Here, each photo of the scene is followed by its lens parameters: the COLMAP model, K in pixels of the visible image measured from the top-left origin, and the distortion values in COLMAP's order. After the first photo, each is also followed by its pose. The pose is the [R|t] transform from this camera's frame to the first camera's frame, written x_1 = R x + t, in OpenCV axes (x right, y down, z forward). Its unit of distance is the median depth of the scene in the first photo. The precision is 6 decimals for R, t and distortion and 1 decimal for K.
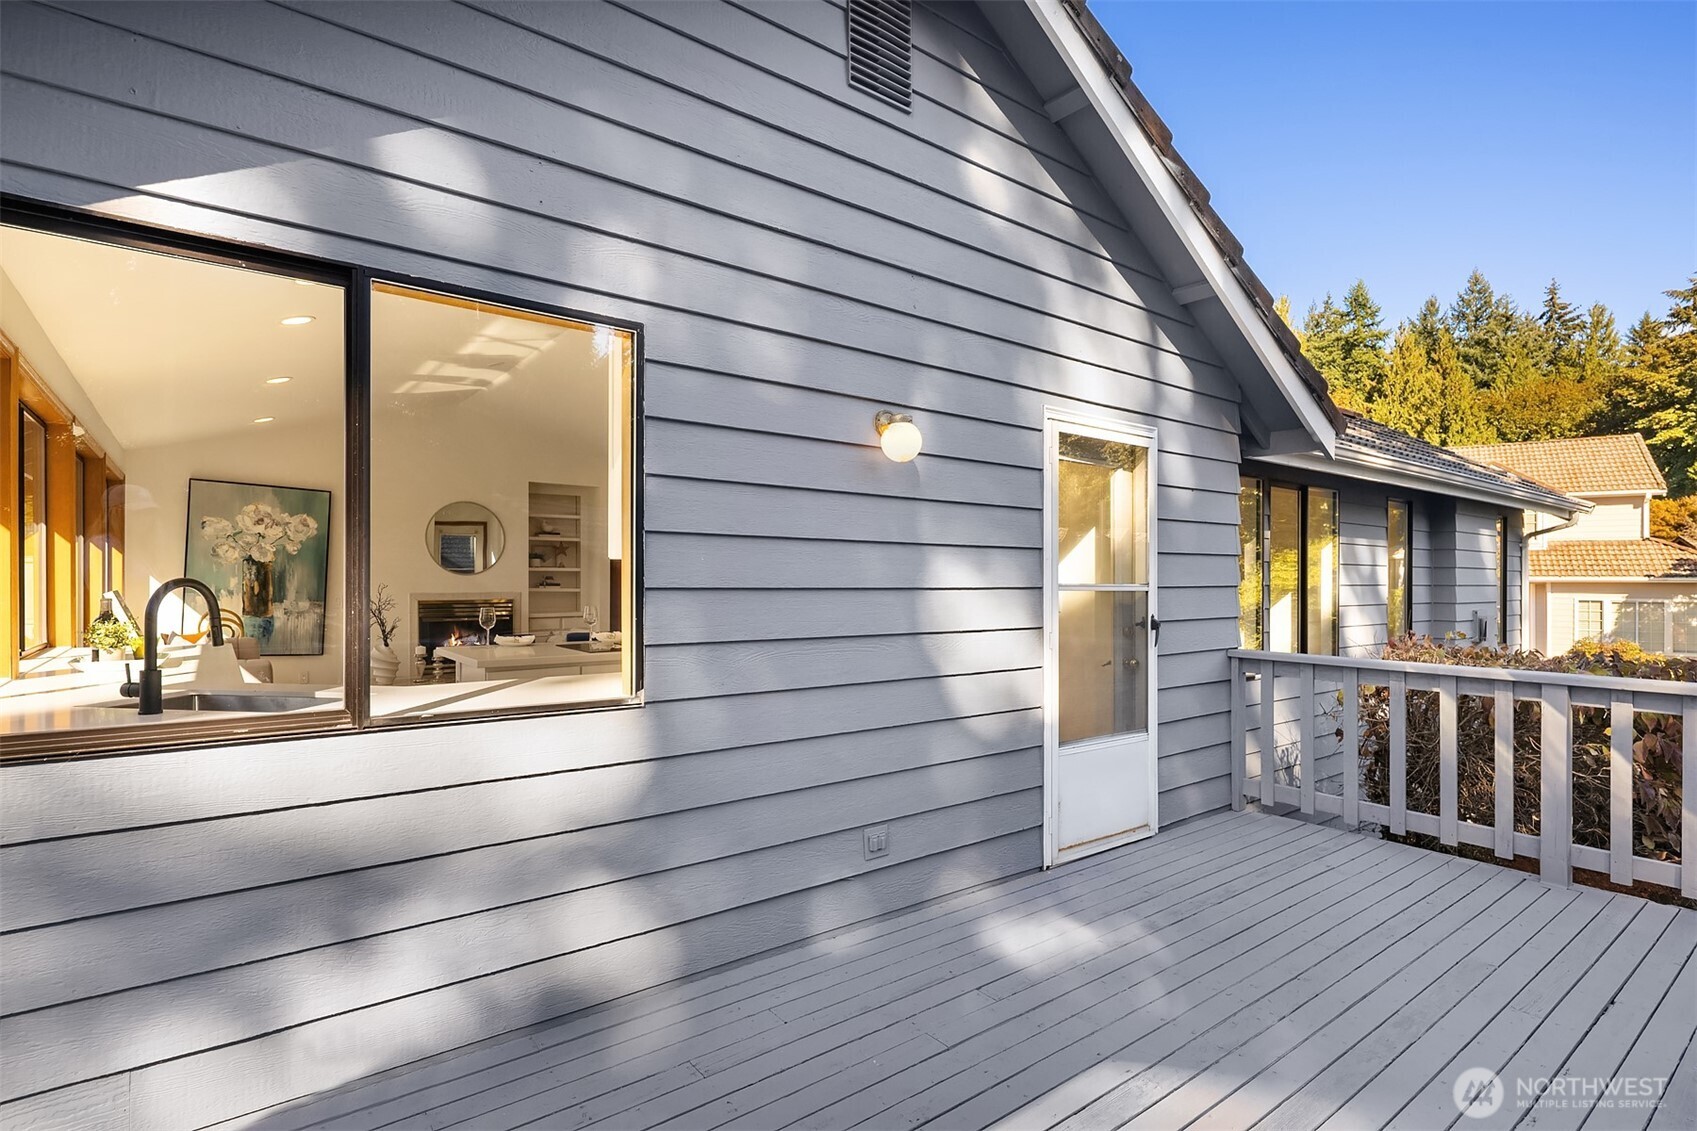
lens RADIAL K [[845.9, 0, 862.5], [0, 845.9, 539.7], [0, 0, 1]] dist [-0.002304, -0.001584]
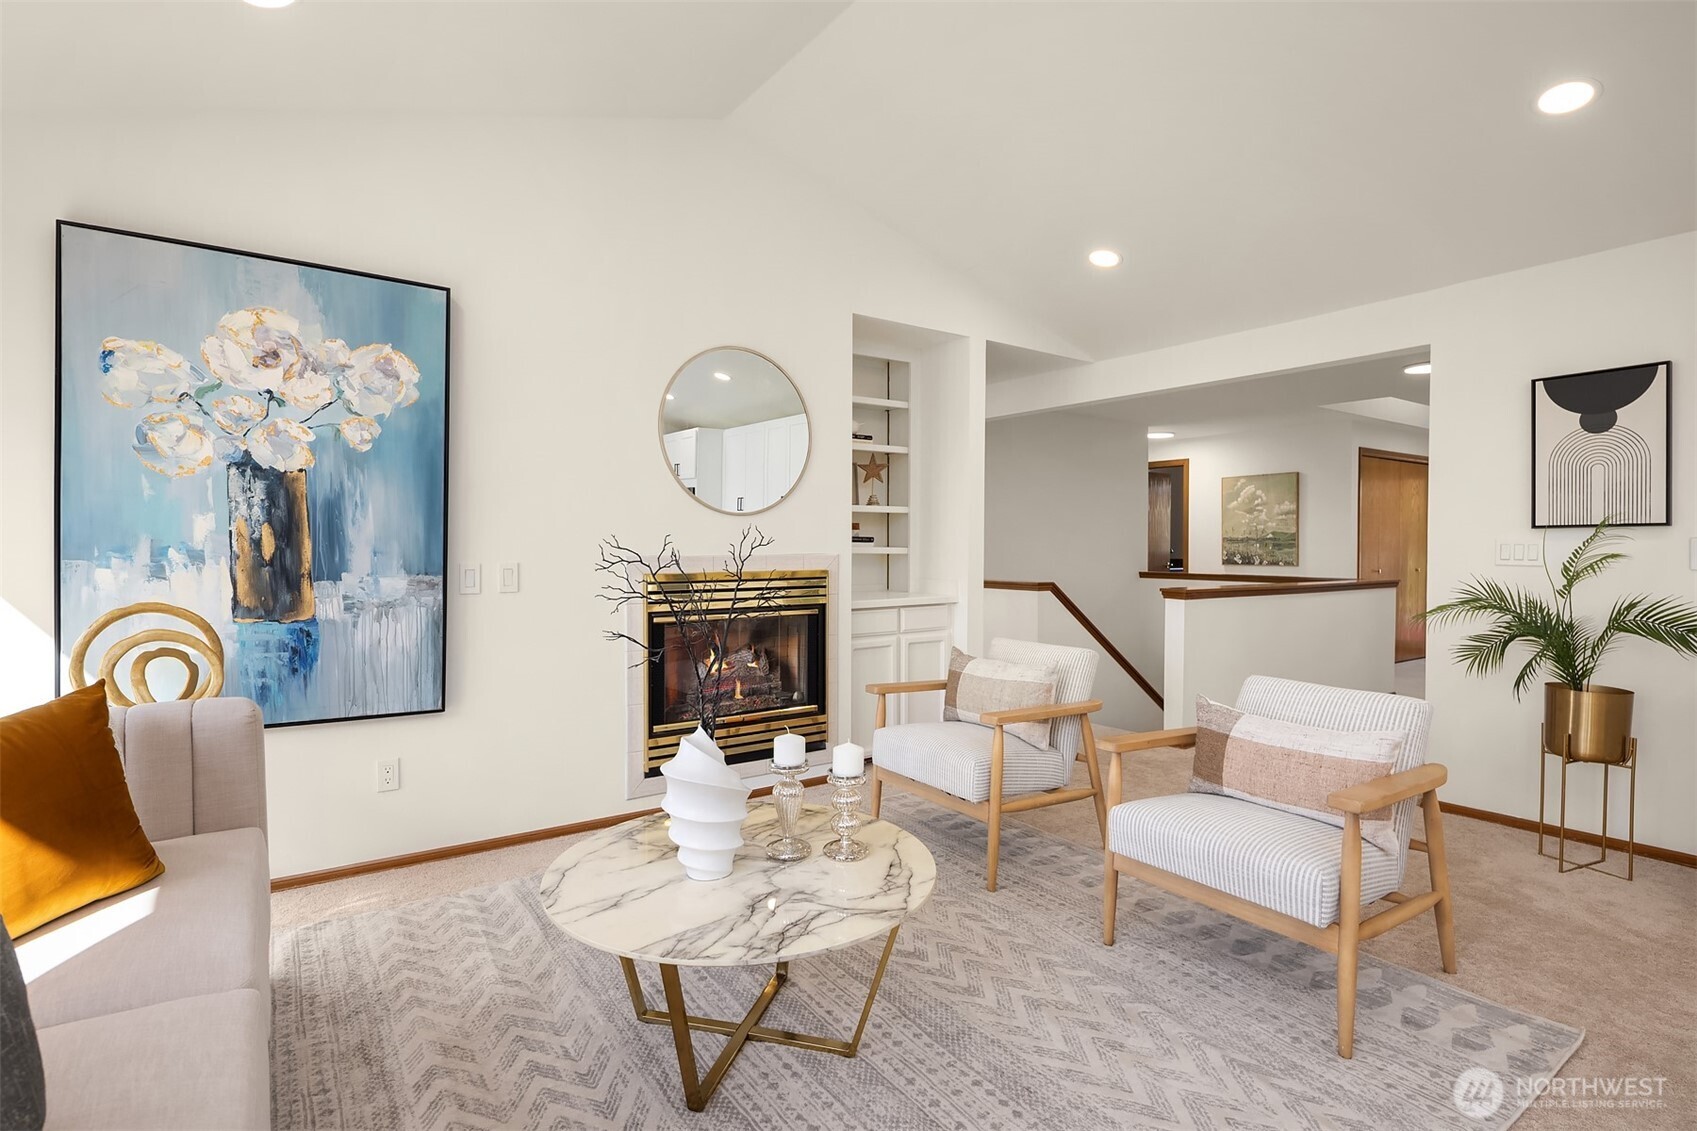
lens RADIAL K [[825.5, 0, 853.7], [0, 825.5, 551.2], [0, 0, 1]] dist [-0.000752, 0.000100]
pose [[0.998464, -0.001272, -0.055390, -0.443377], [0.004411, 0.998388, 0.056590, 0.041886], [0.055228, -0.056747, 0.996860, 0.655836]]
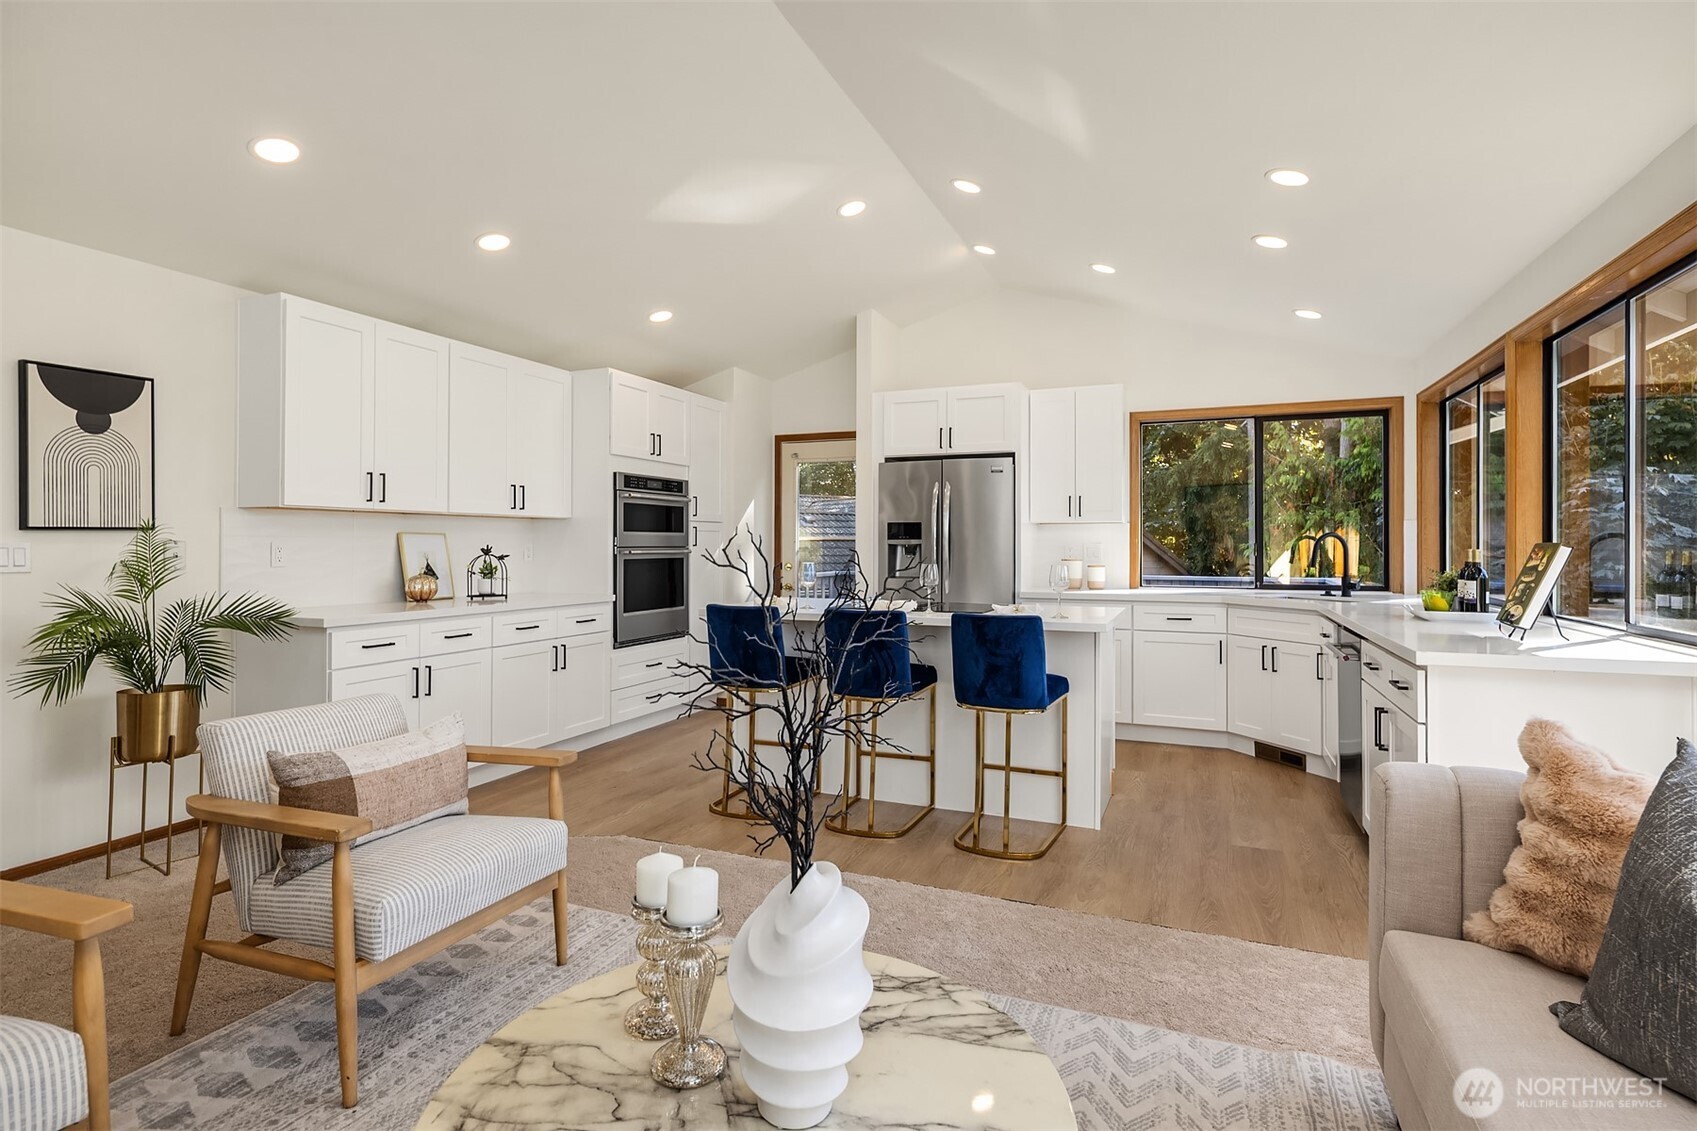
lens RADIAL K [[845.9, 0, 862.5], [0, 845.9, 539.7], [0, 0, 1]] dist [-0.002304, -0.001584]
pose [[-0.496238, -0.000066, 0.868186, -0.640039], [-0.044318, 0.998698, -0.025255, 0.053424], [-0.867054, -0.051009, -0.495595, 0.972473]]
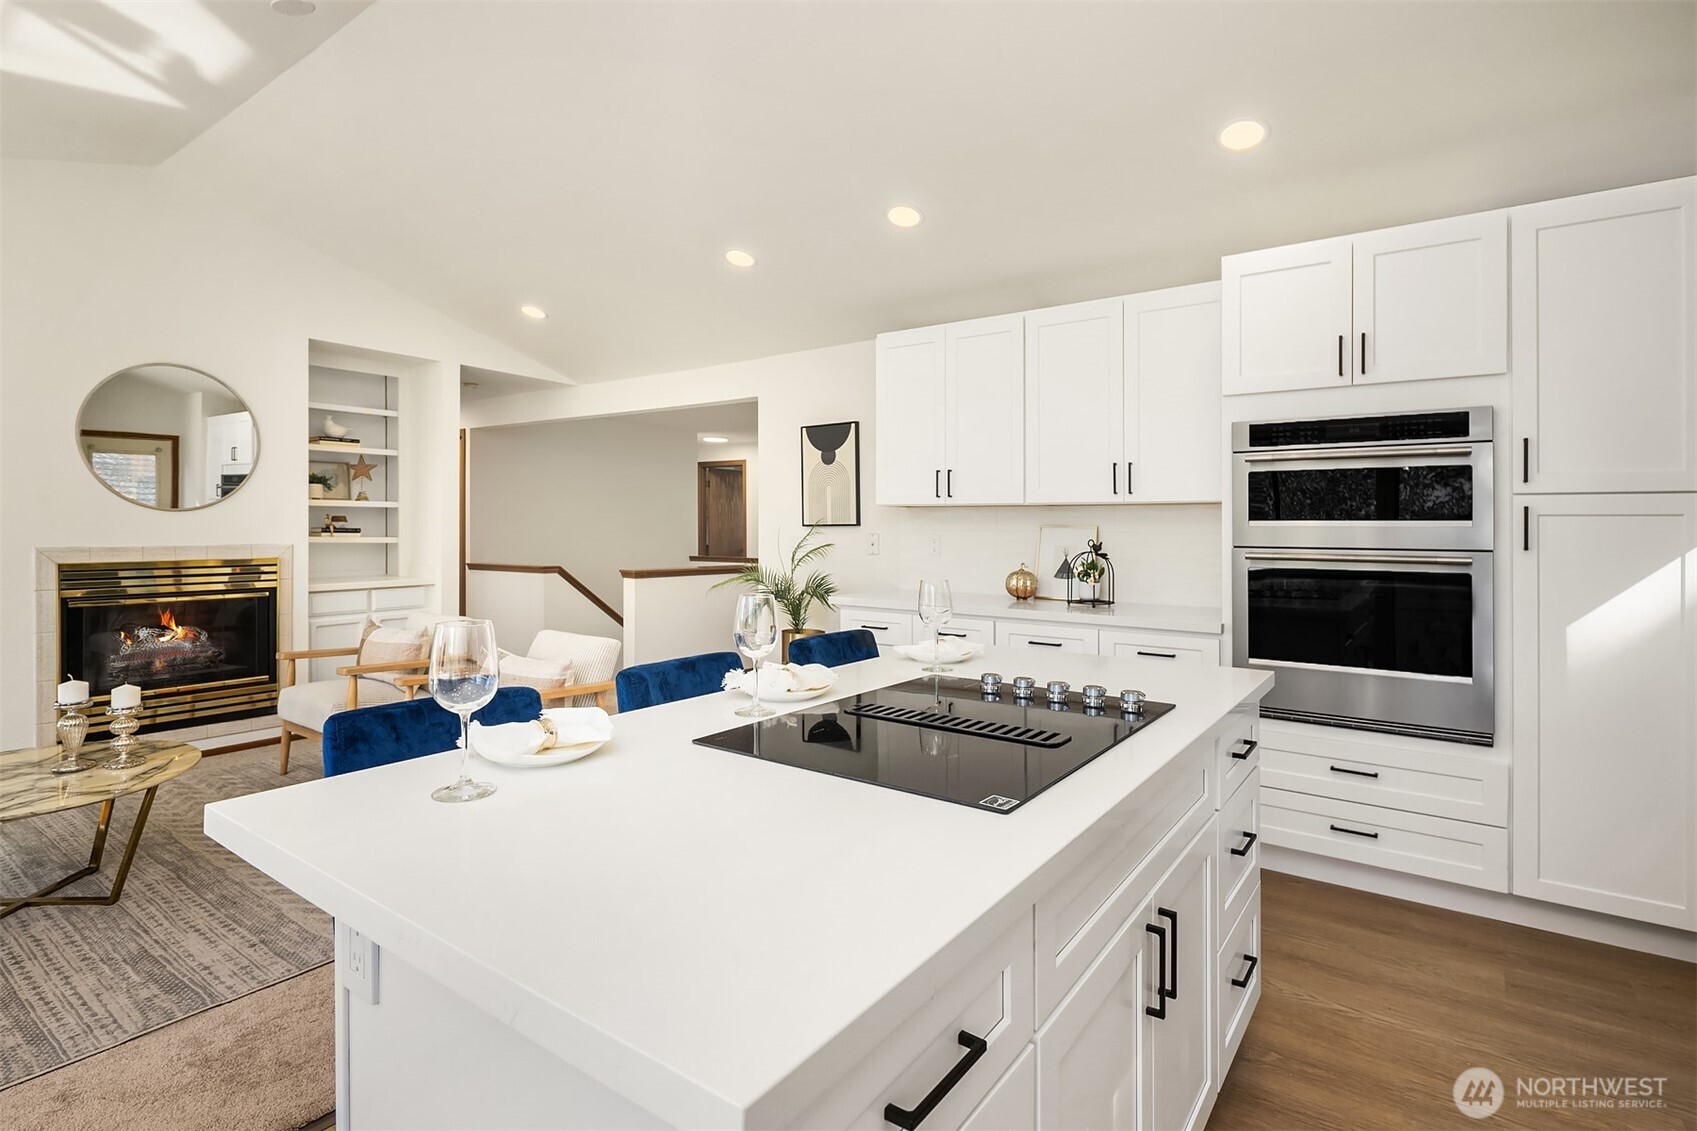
lens RADIAL K [[826.3, 0, 846.7], [0, 826.3, 525.4], [0, 0, 1]] dist [-0.000151, -0.000871]
pose [[0.961939, 0.002322, 0.273256, -0.249912], [-0.014956, 0.998913, 0.044159, 0.025908], [-0.272856, -0.046565, 0.960927, 0.475857]]
